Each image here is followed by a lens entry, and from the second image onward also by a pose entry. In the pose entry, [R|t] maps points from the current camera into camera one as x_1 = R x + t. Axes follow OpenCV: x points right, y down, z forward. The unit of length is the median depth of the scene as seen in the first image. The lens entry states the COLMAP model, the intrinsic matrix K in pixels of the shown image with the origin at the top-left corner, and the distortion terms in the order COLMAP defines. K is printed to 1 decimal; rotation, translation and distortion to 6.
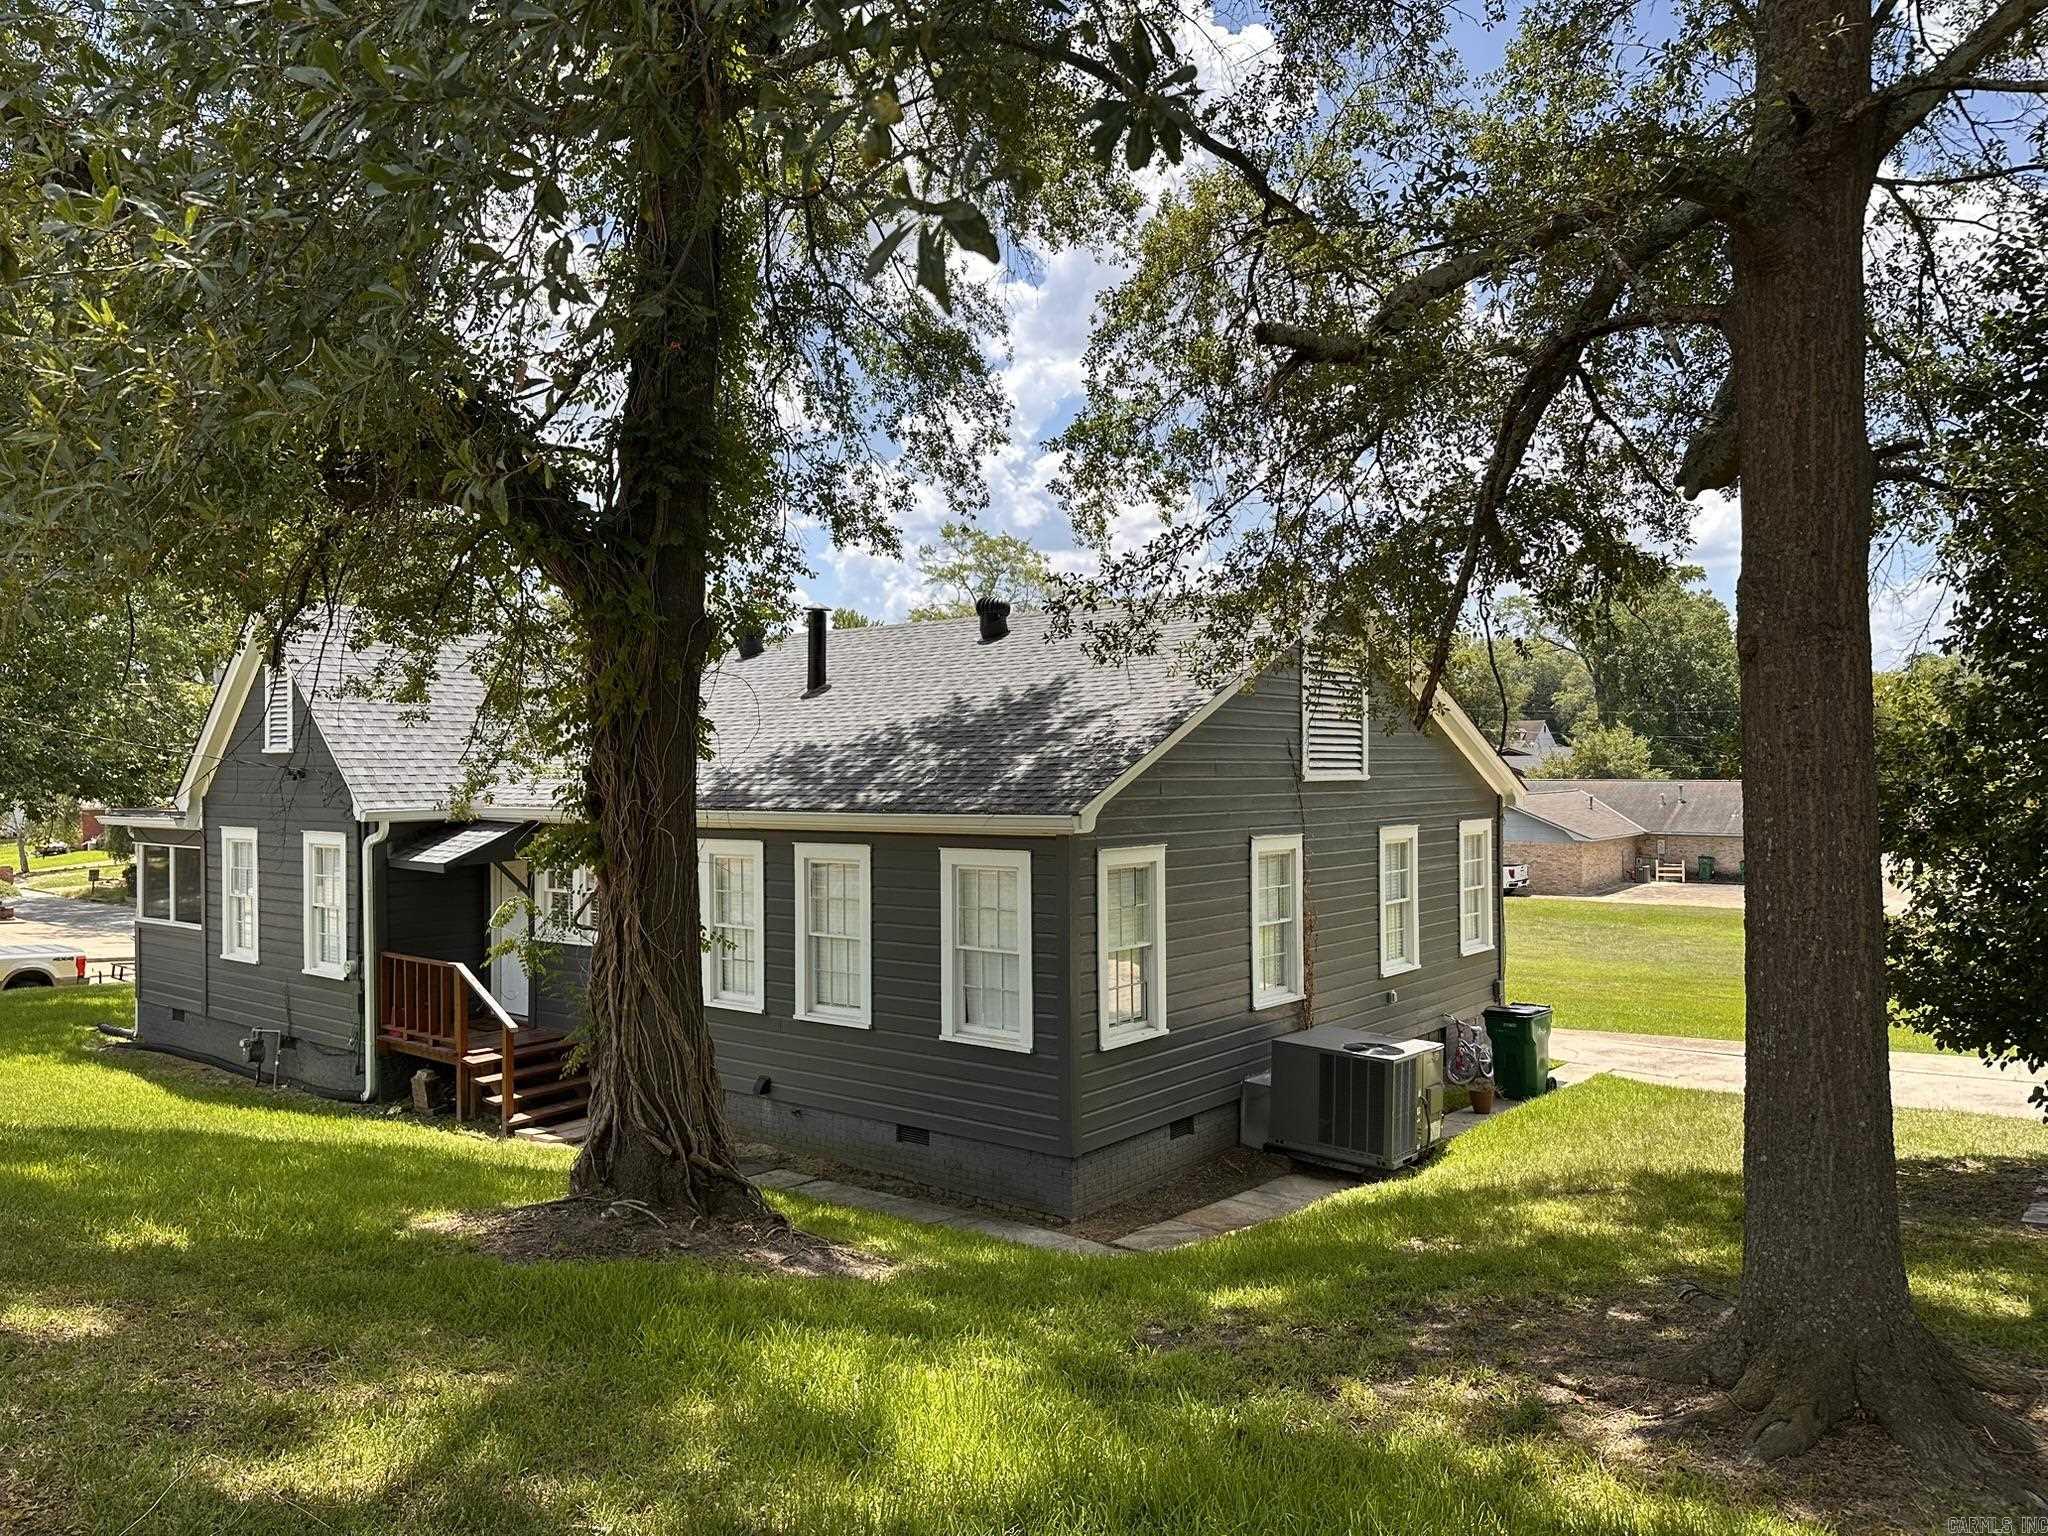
lens RADIAL K [[1412.4, 0, 1027.0], [0, 1412.4, 767.9], [0, 0, 1]] dist [0.136186, -0.184302]
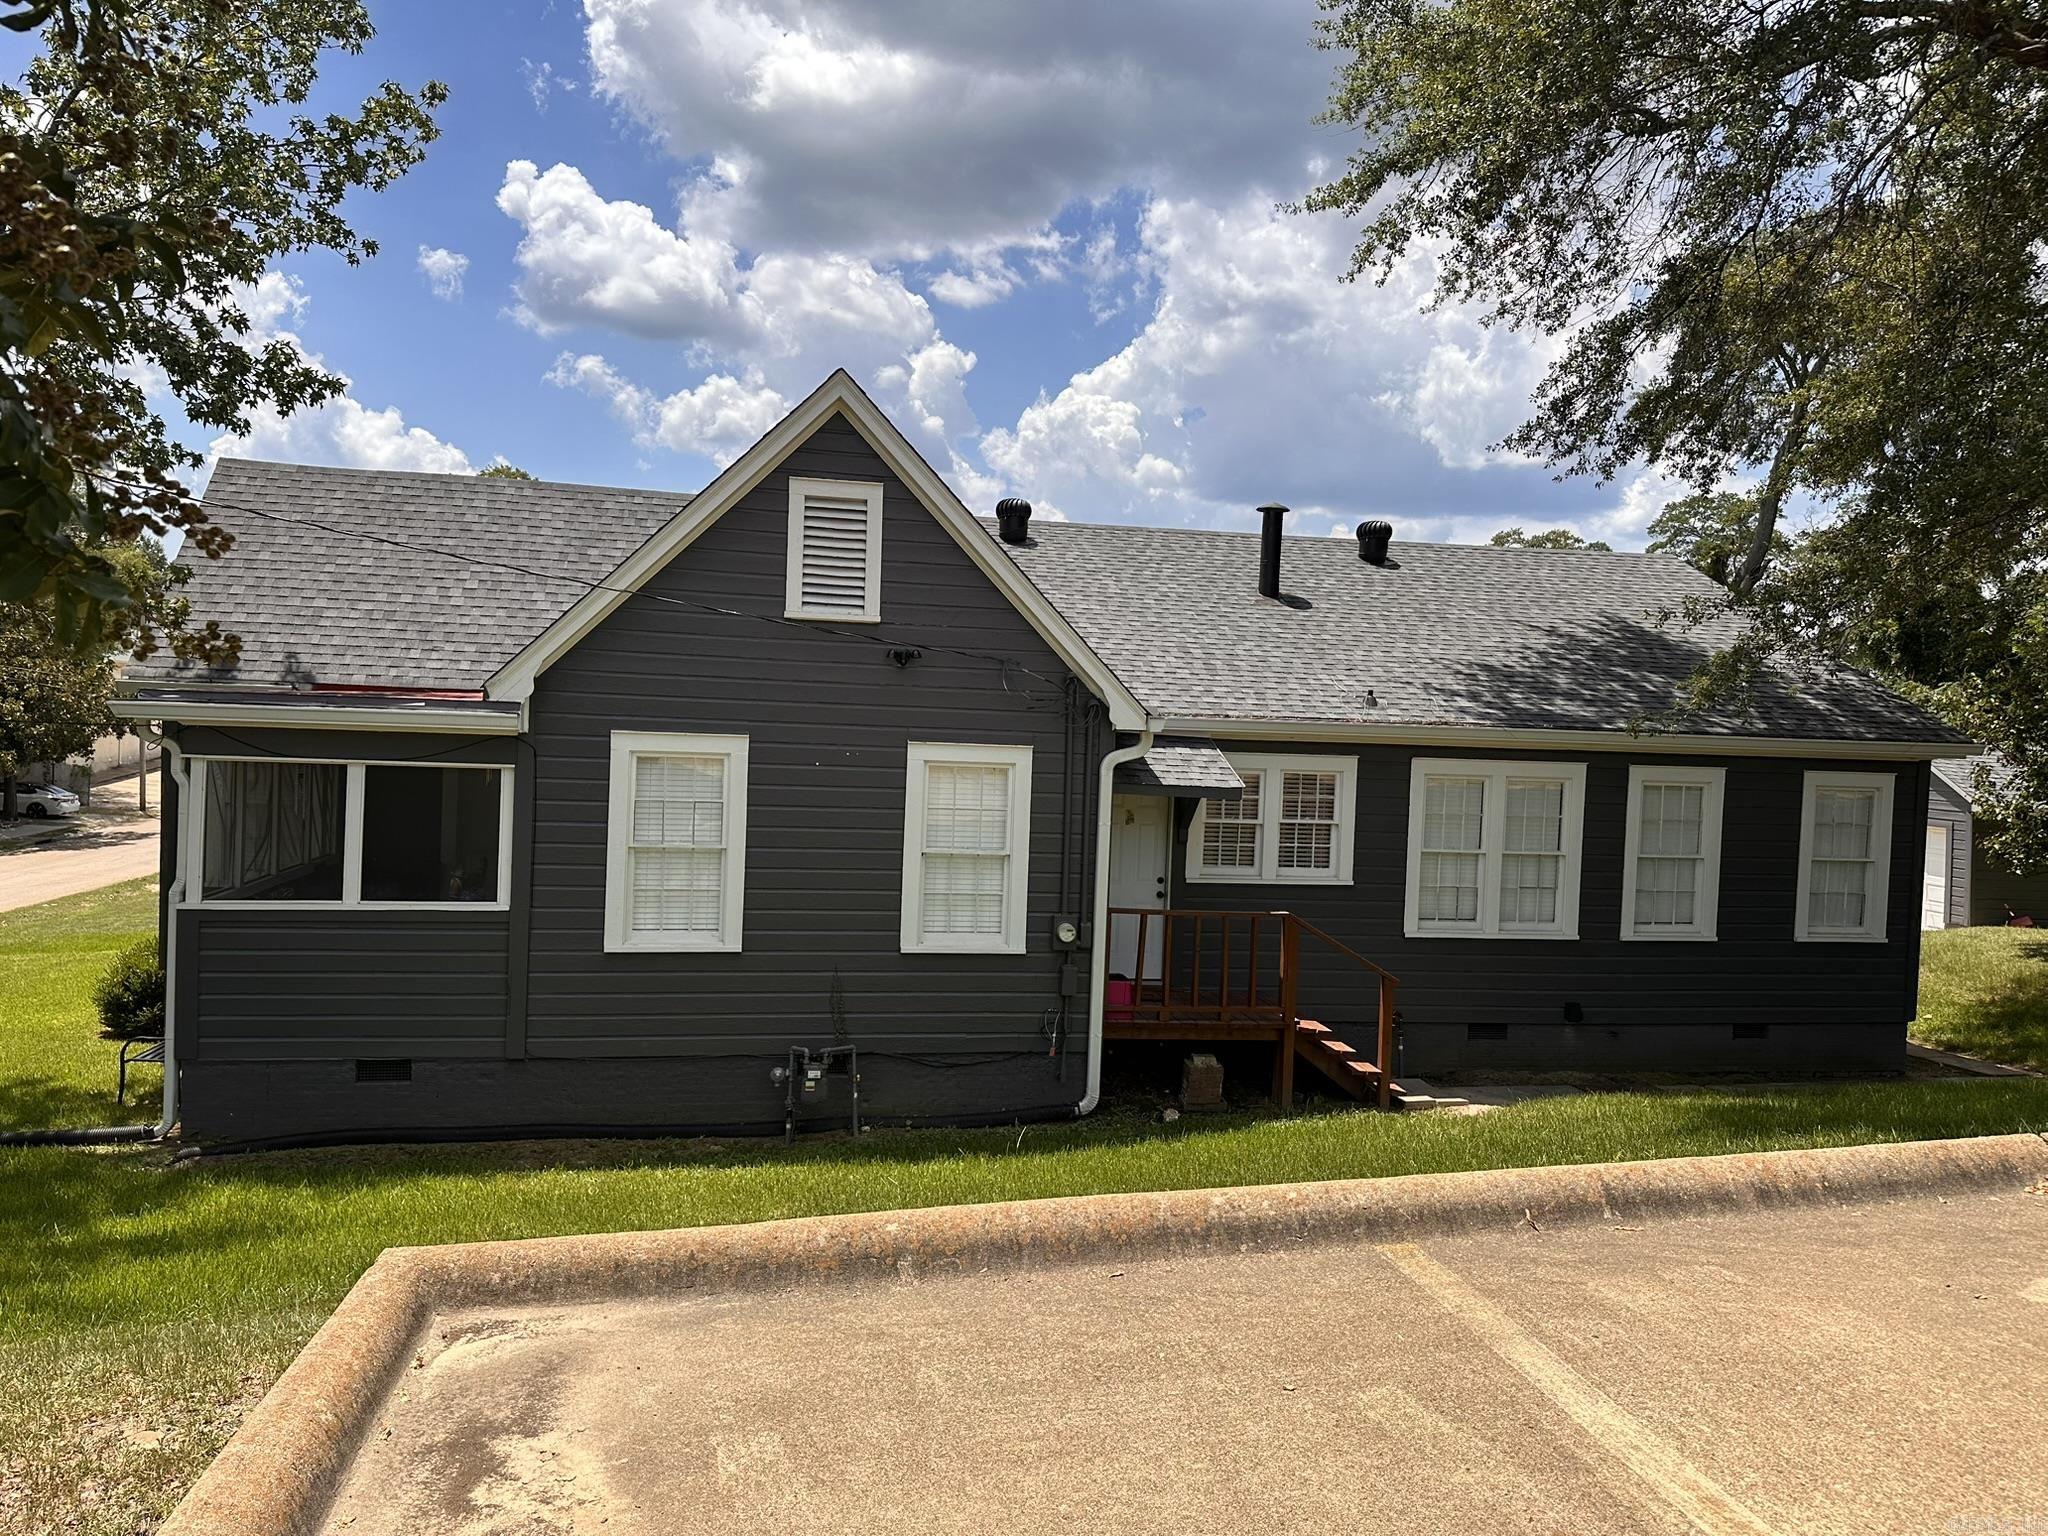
lens RADIAL K [[1412.4, 0, 1027.0], [0, 1412.4, 767.9], [0, 0, 1]] dist [0.136186, -0.184302]
pose [[0.644176, 0.002761, 0.764872, -1.264306], [-0.044662, 0.998423, 0.034011, 0.040822], [-0.763572, -0.056069, 0.643284, 0.702155]]
